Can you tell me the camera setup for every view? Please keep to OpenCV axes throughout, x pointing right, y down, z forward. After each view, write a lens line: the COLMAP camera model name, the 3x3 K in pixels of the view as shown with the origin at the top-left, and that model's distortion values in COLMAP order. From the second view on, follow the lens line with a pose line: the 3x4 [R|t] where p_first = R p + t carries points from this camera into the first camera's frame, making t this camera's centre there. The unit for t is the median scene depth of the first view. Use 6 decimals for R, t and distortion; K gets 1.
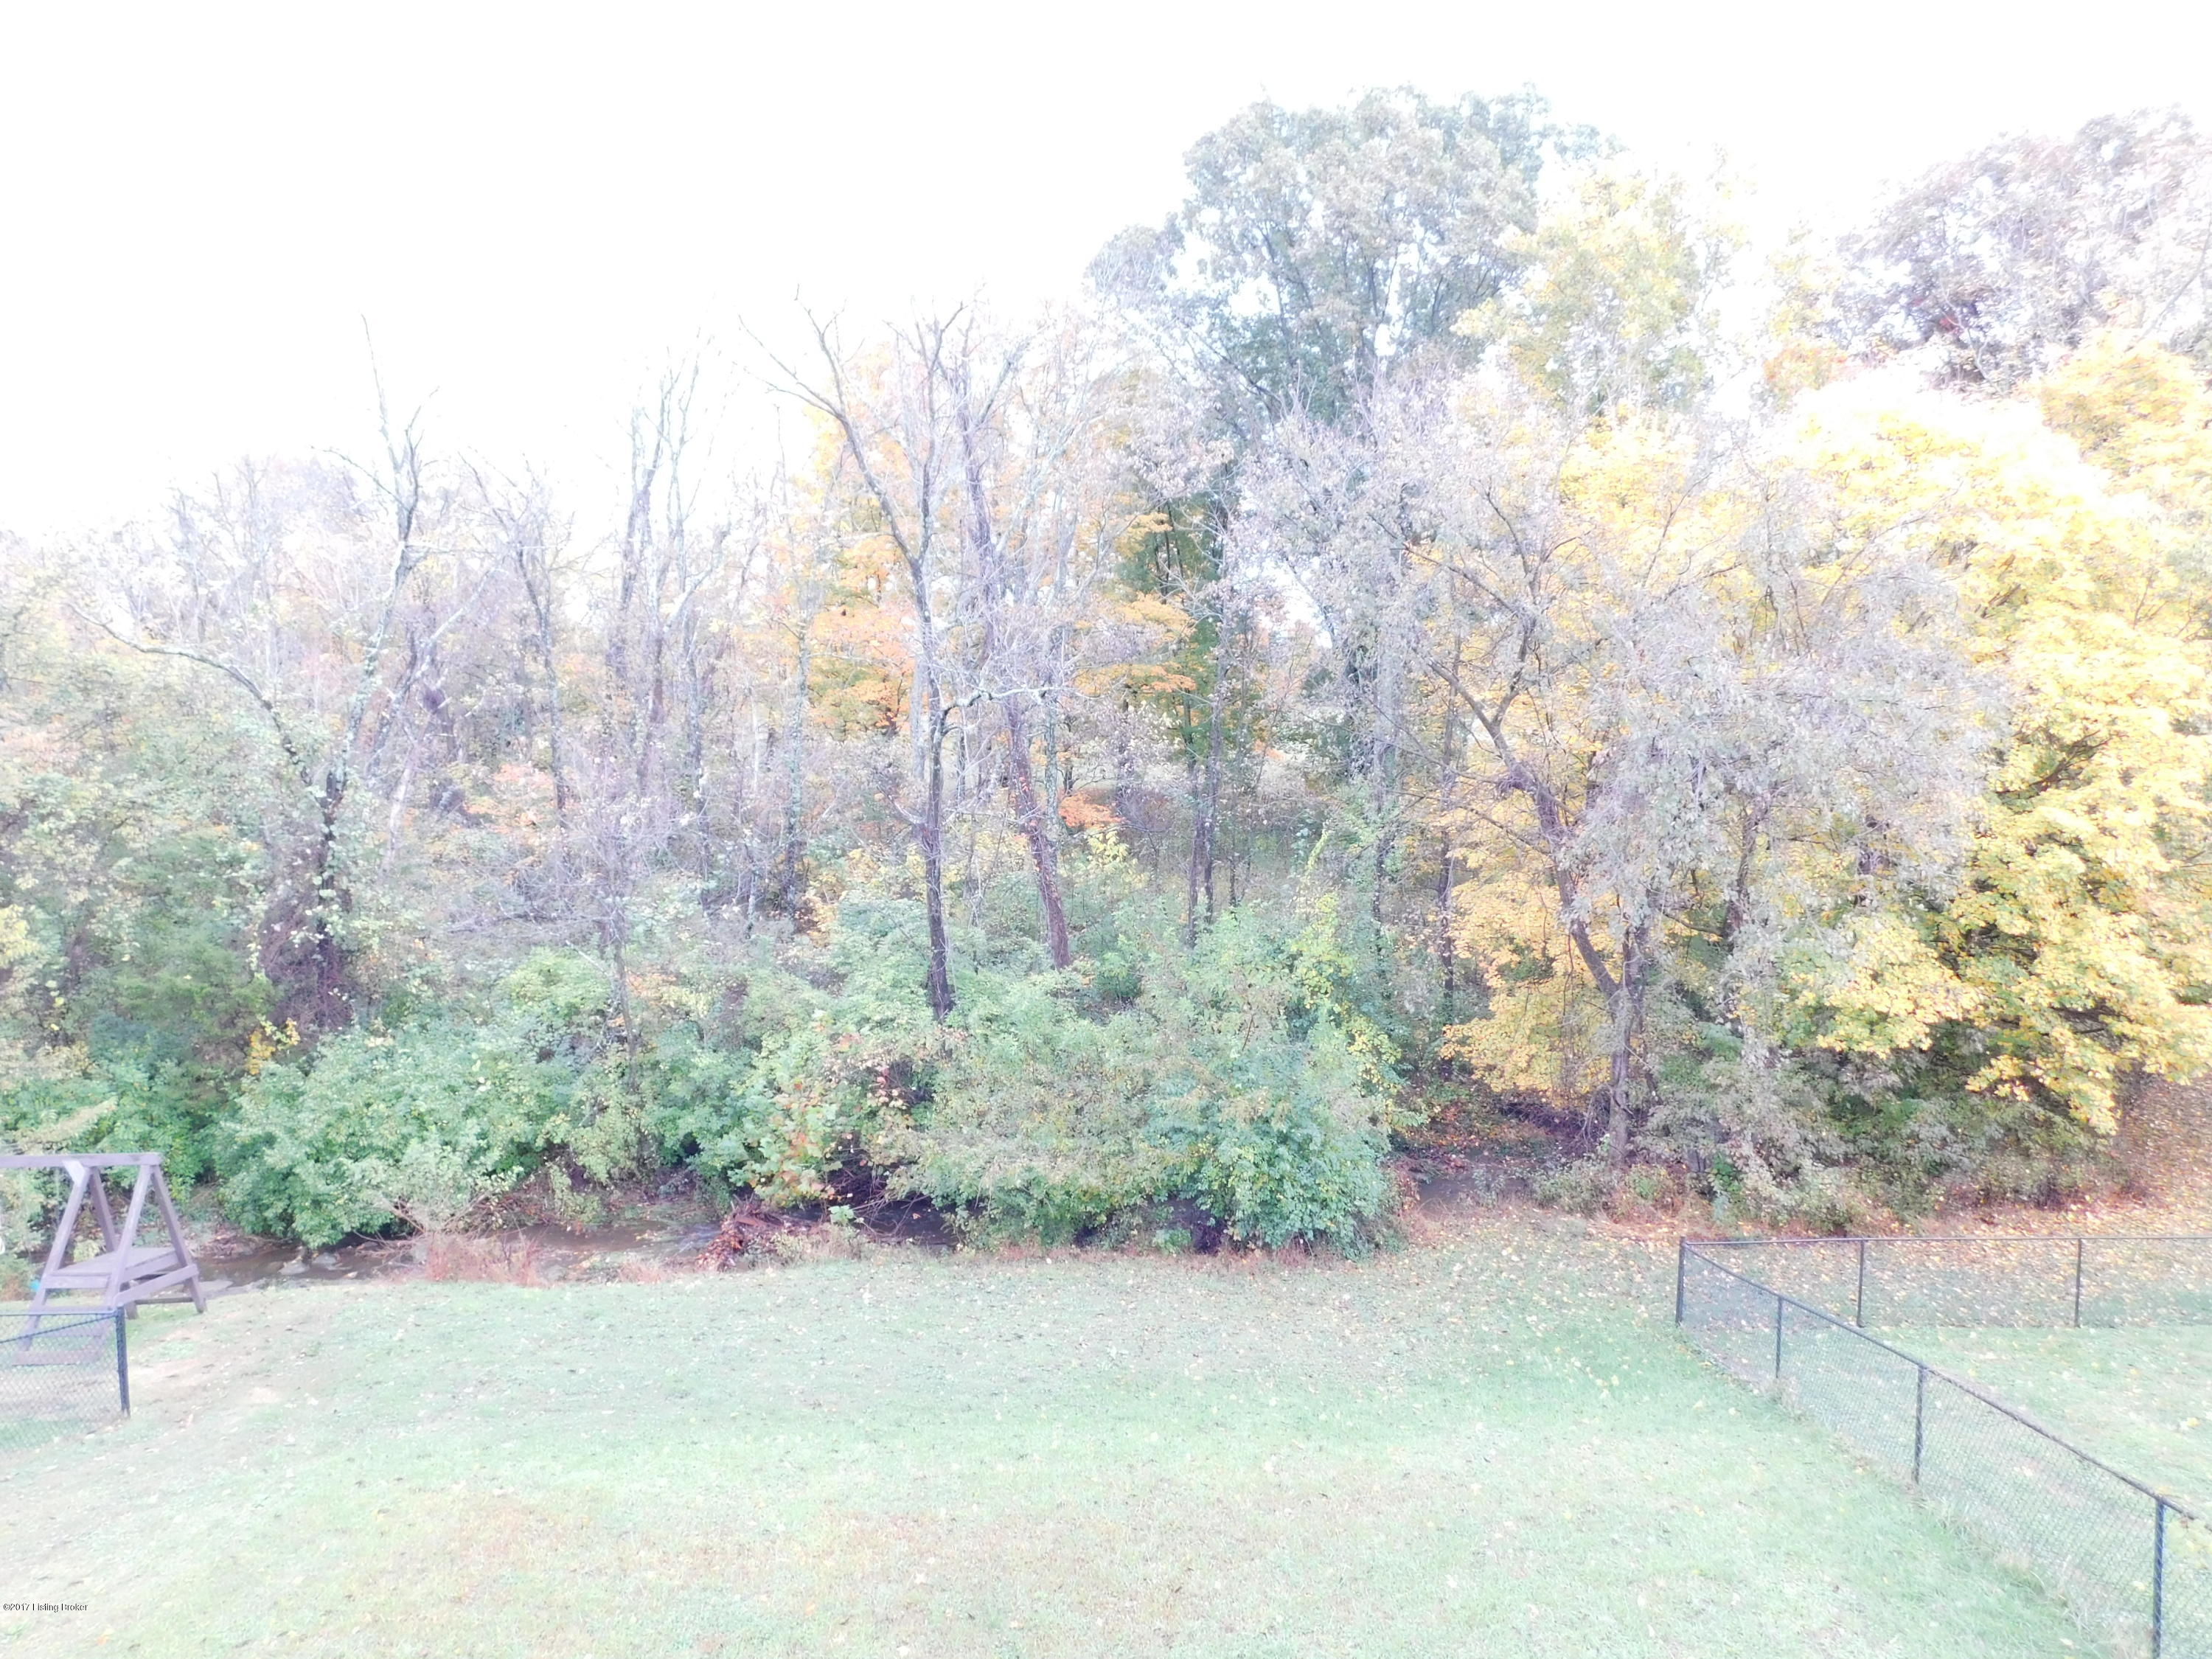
lens RADIAL K [[1522.1, 0, 1098.1], [0, 1522.1, 840.8], [0, 0, 1]] dist [0.001600, 0.021025]
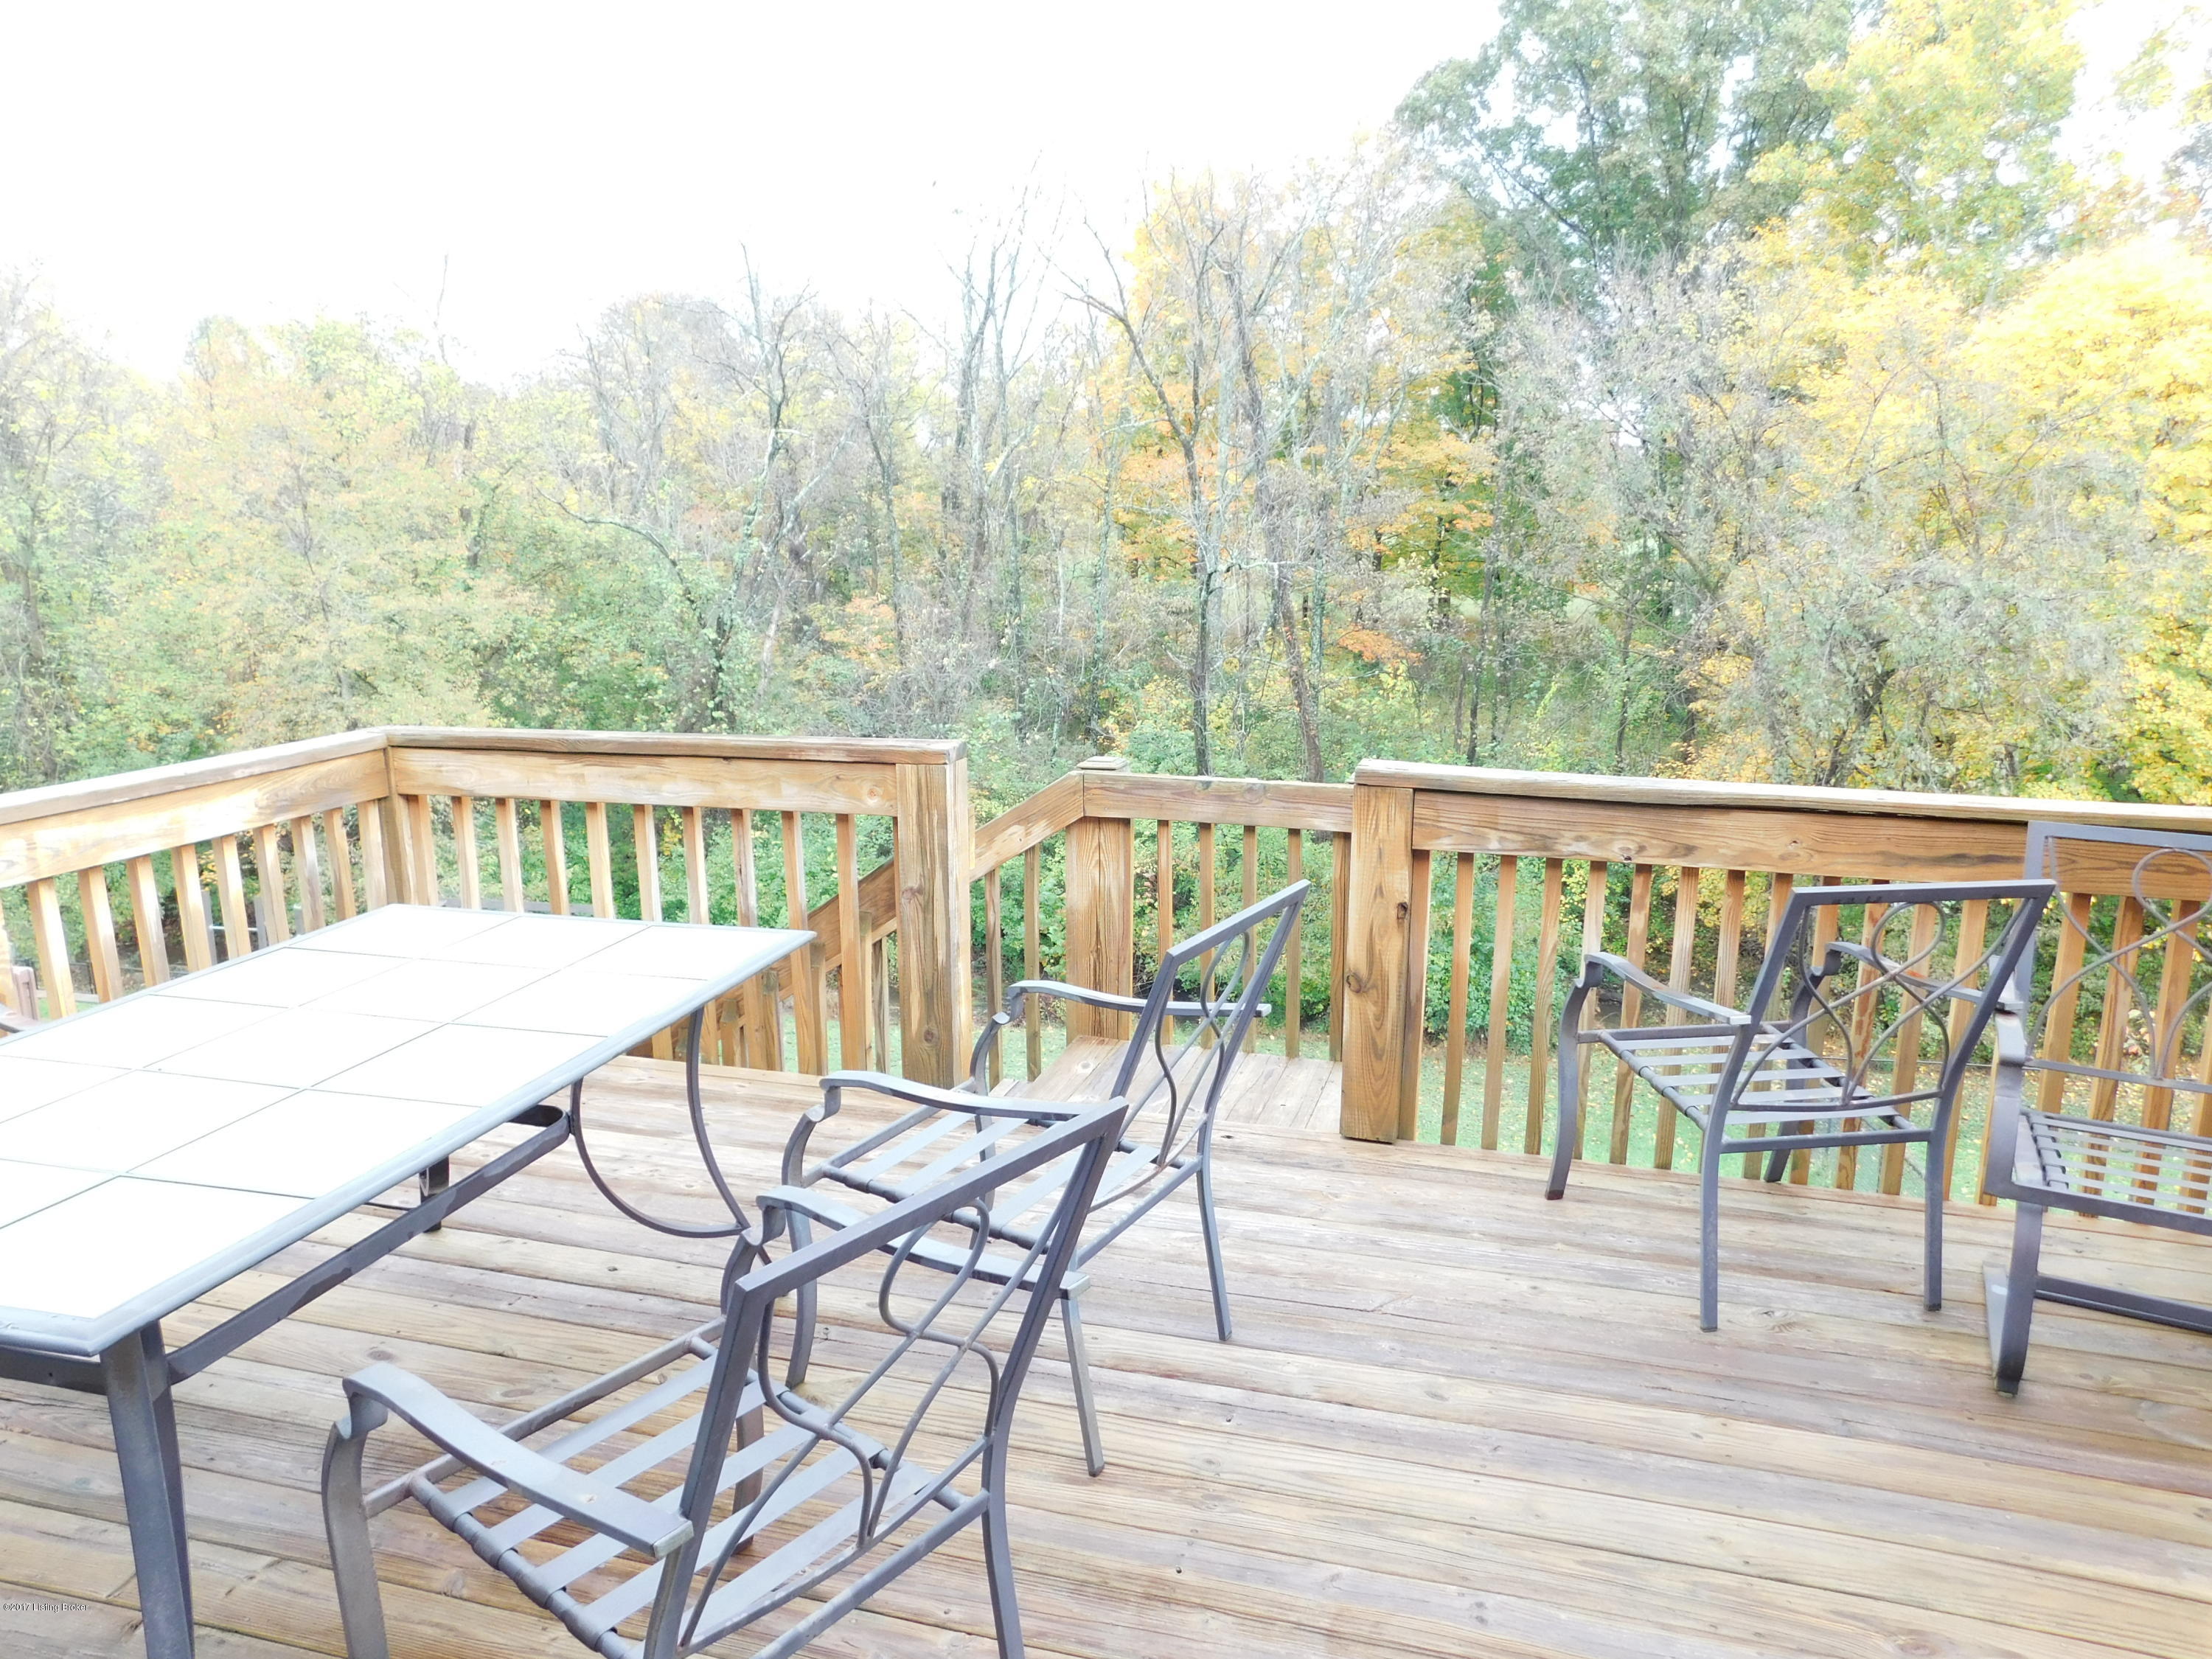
lens RADIAL K [[1534.5, 0, 1115.3], [0, 1534.5, 831.7], [0, 0, 1]] dist [0.050988, 0.003737]
pose [[0.978600, 0.045191, -0.200748, 0.066308], [-0.022628, 0.993303, 0.113298, -0.019076], [0.204524, -0.106331, 0.973069, -0.161130]]
